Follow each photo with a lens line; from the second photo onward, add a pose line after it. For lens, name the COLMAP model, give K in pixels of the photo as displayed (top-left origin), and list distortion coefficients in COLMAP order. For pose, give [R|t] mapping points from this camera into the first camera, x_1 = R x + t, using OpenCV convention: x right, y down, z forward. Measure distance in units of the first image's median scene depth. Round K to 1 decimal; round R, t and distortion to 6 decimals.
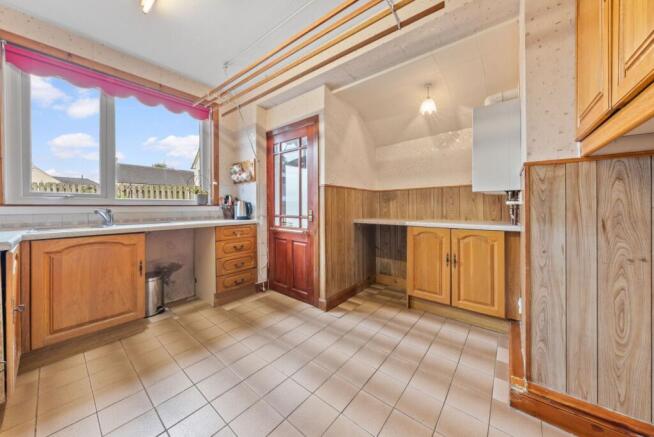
lens RADIAL K [[225.6, 0, 325.8], [0, 225.6, 207.3], [0, 0, 1]] dist [0.000053, 0.000032]
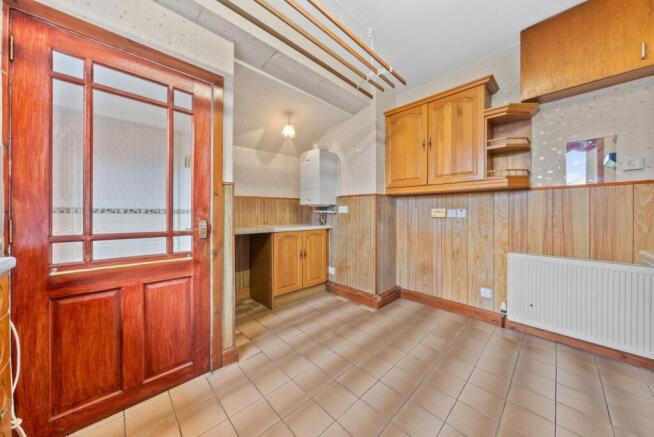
lens RADIAL K [[225.6, 0, 327.1], [0, 225.6, 212.5], [0, 0, 1]] dist [-0.000110, 0.000028]
pose [[0.116604, 0.006135, 0.993160, -0.664890], [0.003152, 0.999974, -0.006547, -0.003379], [-0.993173, 0.003894, 0.116582, 0.616880]]
